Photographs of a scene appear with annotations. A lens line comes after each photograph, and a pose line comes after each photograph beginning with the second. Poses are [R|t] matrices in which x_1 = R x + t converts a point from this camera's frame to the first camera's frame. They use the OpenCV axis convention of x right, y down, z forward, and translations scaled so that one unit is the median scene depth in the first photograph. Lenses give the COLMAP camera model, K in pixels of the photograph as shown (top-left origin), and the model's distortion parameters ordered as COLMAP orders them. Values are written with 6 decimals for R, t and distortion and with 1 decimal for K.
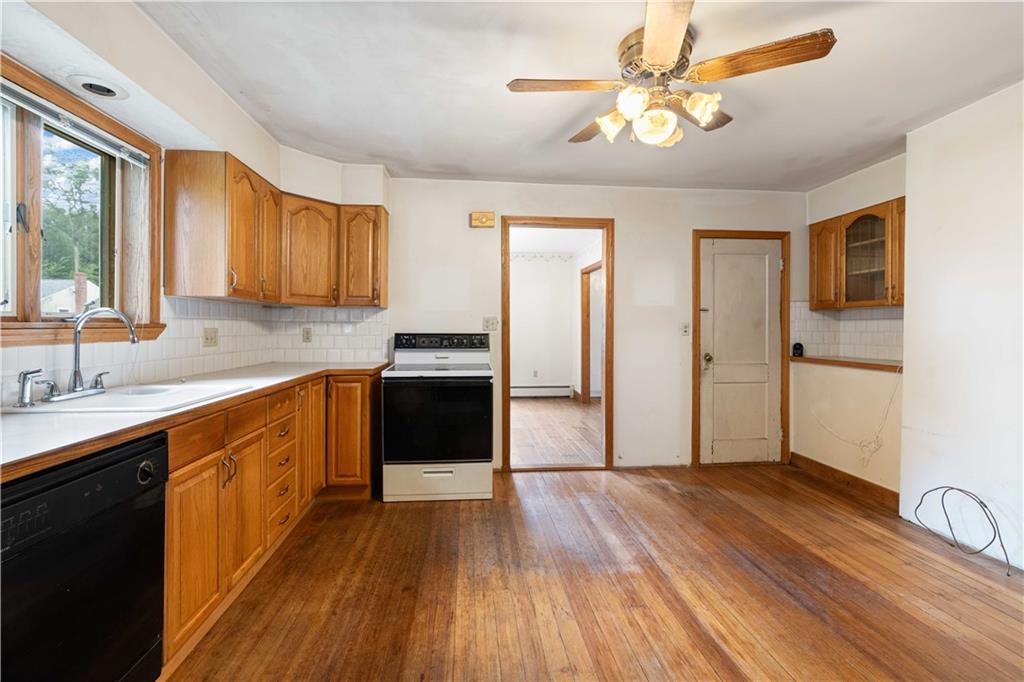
lens RADIAL K [[459.2, 0, 507.3], [0, 459.2, 333.1], [0, 0, 1]] dist [-0.008269, 0.002522]
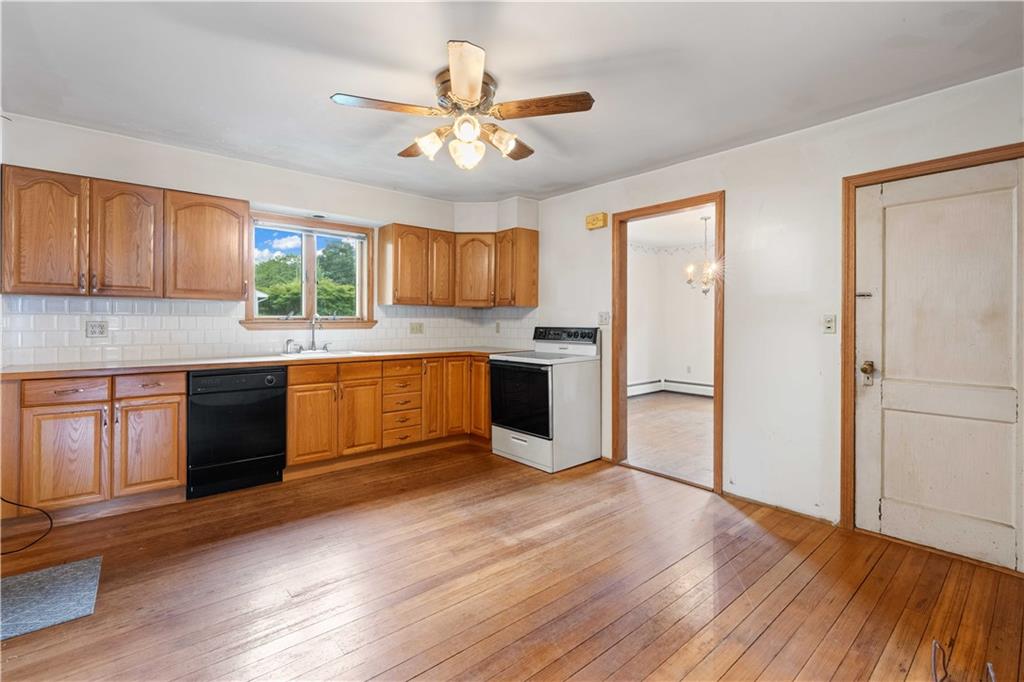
lens RADIAL K [[459.2, 0, 505.2], [0, 459.2, 326.6], [0, 0, 1]] dist [-0.008269, 0.002522]
pose [[0.581263, 0.006767, -0.813688, 0.829743], [-0.009242, 0.999956, 0.001713, -0.002425], [0.813664, 0.006524, 0.581299, 0.248287]]
